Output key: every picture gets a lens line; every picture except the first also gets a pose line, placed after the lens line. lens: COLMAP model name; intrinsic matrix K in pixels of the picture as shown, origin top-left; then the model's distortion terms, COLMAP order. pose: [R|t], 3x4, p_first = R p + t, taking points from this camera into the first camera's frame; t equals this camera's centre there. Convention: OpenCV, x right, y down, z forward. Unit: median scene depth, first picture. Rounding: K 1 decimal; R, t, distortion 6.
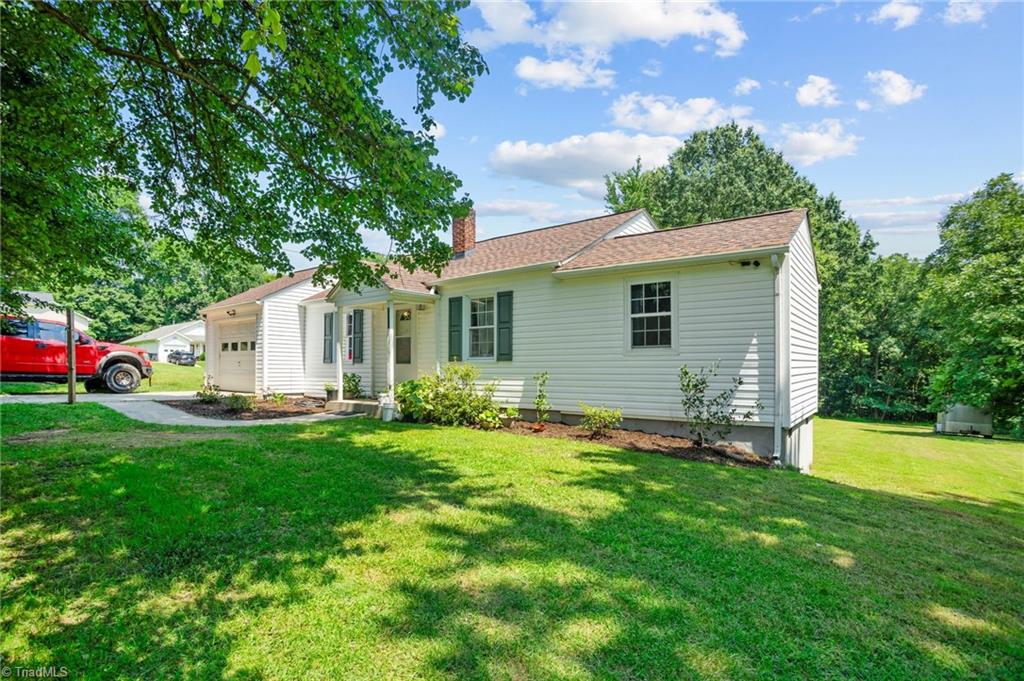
lens RADIAL K [[503.7, 0, 511.3], [0, 503.7, 361.0], [0, 0, 1]] dist [-0.053816, 0.015609]
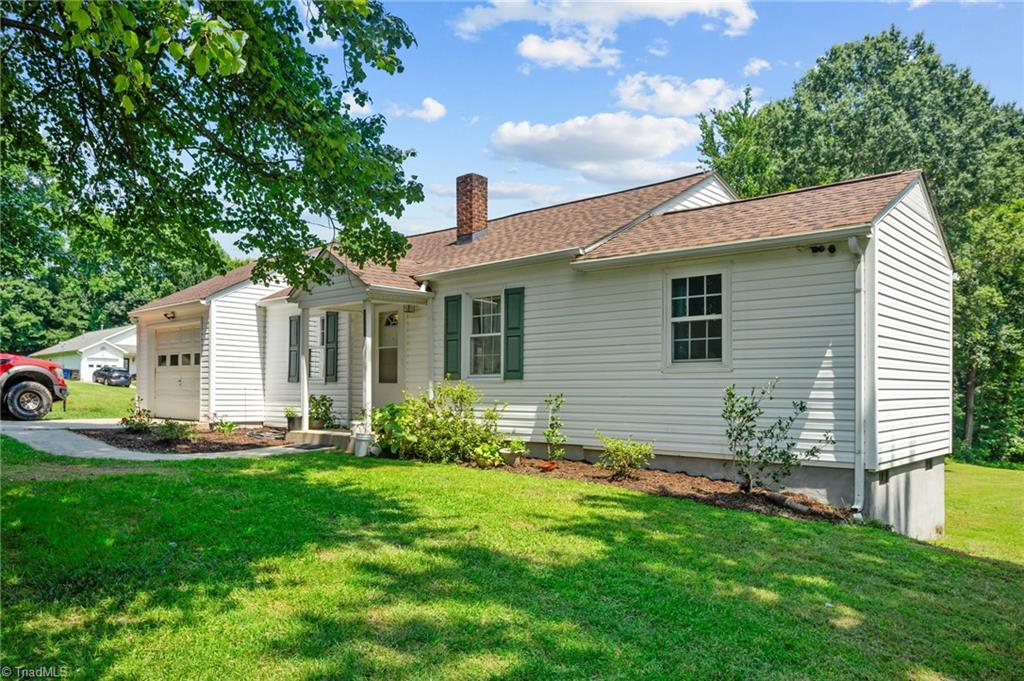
lens RADIAL K [[728.3, 0, 512.5], [0, 728.3, 377.8], [0, 0, 1]] dist [0.000417, 0.003618]
pose [[0.996003, 0.004992, -0.089182, 0.100560], [-0.005693, 0.999955, -0.007613, 0.006962], [0.089140, 0.008091, 0.995986, -0.111150]]
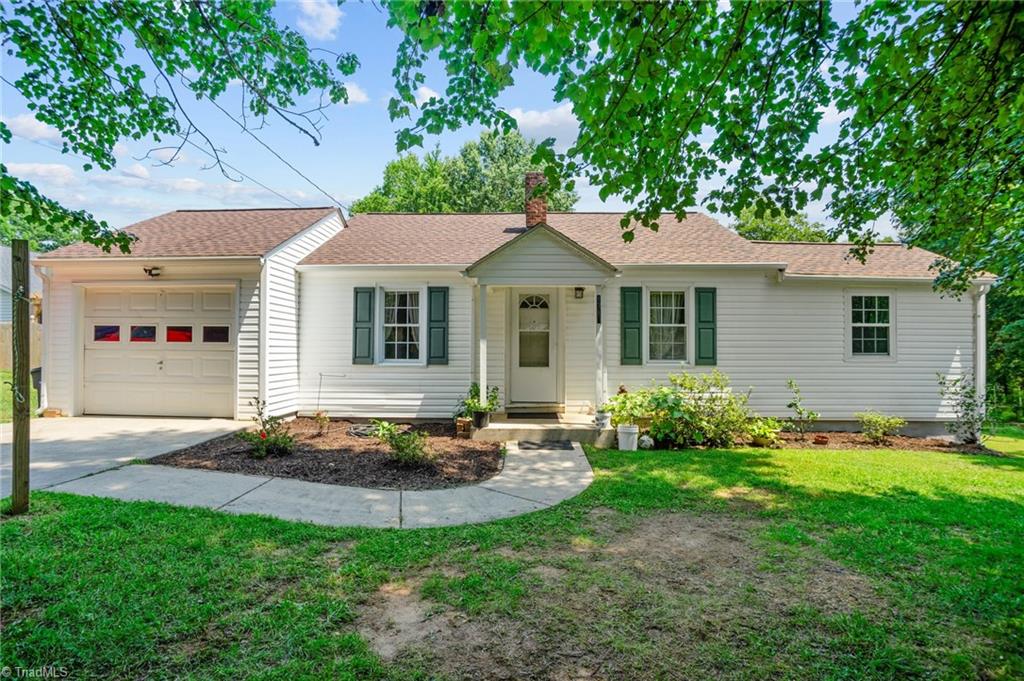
lens RADIAL K [[505.2, 0, 512.0], [0, 505.2, 340.5], [0, 0, 1]] dist [-0.096065, 0.043750]
pose [[0.813399, 0.020201, 0.581355, -0.973655], [-0.013016, 0.999779, -0.016529, -0.030150], [-0.581560, 0.005878, 0.813482, 0.589522]]
